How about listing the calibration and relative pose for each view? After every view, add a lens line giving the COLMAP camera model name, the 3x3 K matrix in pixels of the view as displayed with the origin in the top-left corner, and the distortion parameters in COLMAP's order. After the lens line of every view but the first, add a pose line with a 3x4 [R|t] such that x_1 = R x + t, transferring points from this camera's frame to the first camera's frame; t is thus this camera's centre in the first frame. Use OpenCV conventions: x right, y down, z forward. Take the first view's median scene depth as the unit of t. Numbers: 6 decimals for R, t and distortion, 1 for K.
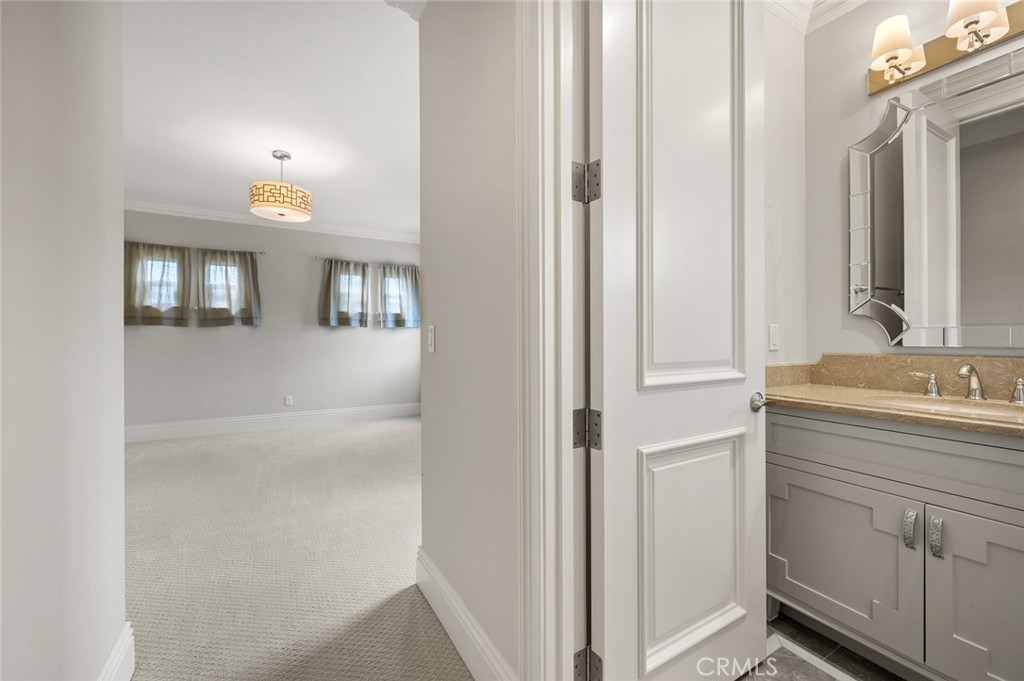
lens RADIAL K [[409.0, 0, 507.3], [0, 409.0, 337.1], [0, 0, 1]] dist [0.011258, -0.000070]
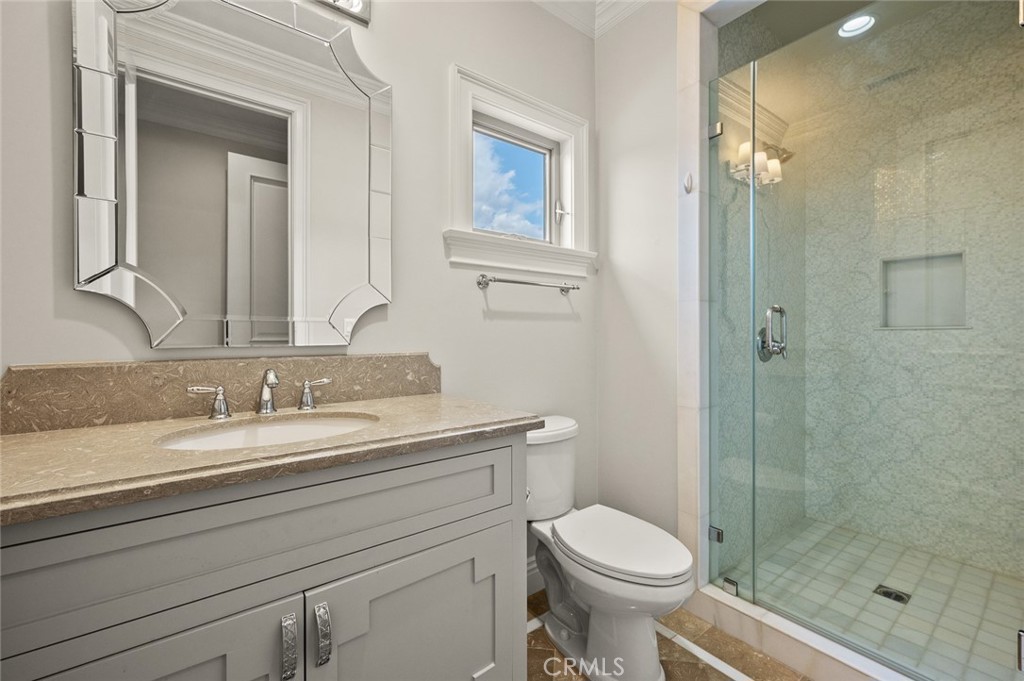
lens RADIAL K [[417.4, 0, 507.3], [0, 417.4, 335.7], [0, 0, 1]] dist [-0.010079, 0.000669]
pose [[-0.154054, -0.002471, 0.988059, 0.253073], [-0.000380, 0.999997, 0.002442, 0.002212], [-0.988062, 0.000001, -0.154054, 0.602944]]
